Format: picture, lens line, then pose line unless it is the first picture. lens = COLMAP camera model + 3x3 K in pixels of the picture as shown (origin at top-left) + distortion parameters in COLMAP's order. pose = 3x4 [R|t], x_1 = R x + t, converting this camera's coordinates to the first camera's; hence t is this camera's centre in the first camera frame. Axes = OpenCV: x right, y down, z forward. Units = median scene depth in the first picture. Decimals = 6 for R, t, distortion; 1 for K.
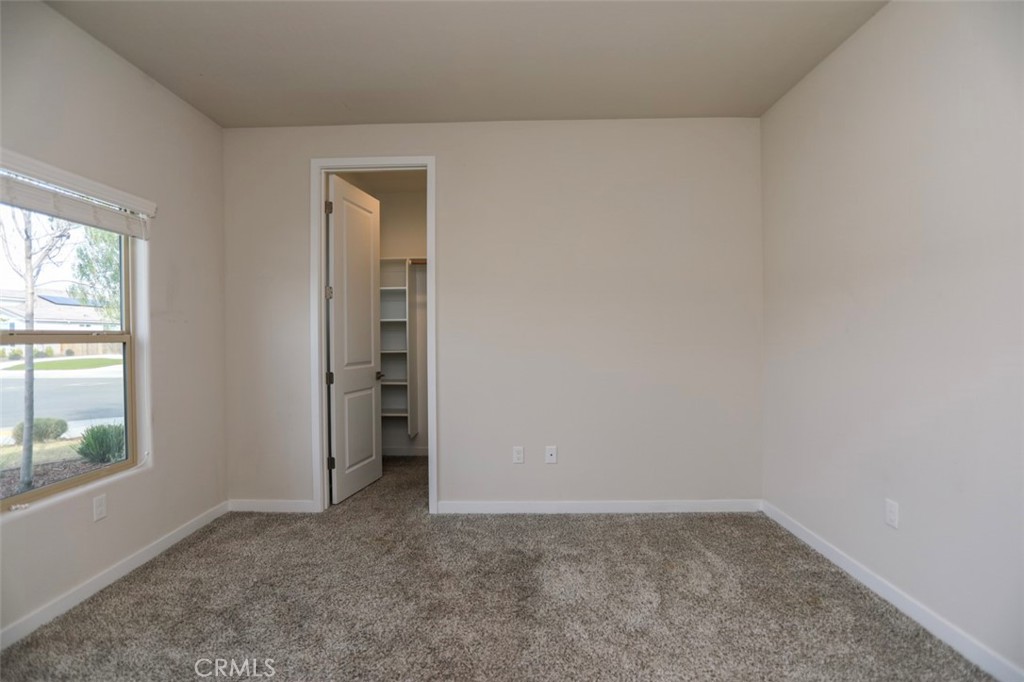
lens RADIAL K [[507.1, 0, 512.0], [0, 507.1, 341.0], [0, 0, 1]] dist [-0.054181, 0.039252]
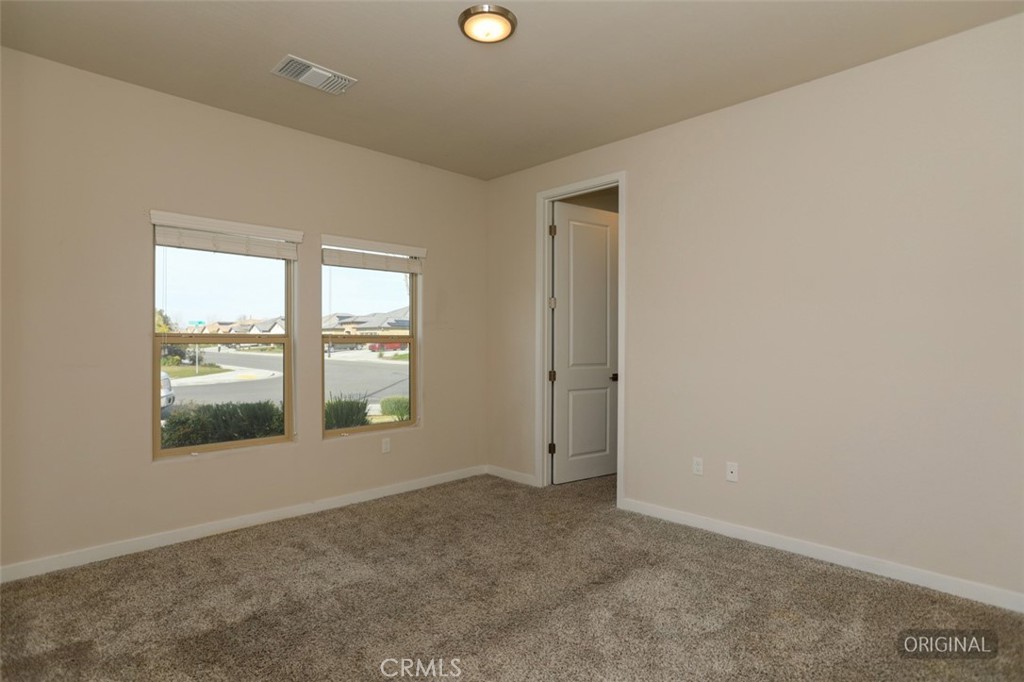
lens RADIAL K [[581.1, 0, 512.0], [0, 581.1, 341.0], [0, 0, 1]] dist [-0.003678, 0.001210]
pose [[0.691852, 0.006756, -0.722008, 0.578283], [-0.006574, 0.999974, 0.003057, -0.011808], [0.722010, 0.002631, 0.691878, -0.009033]]
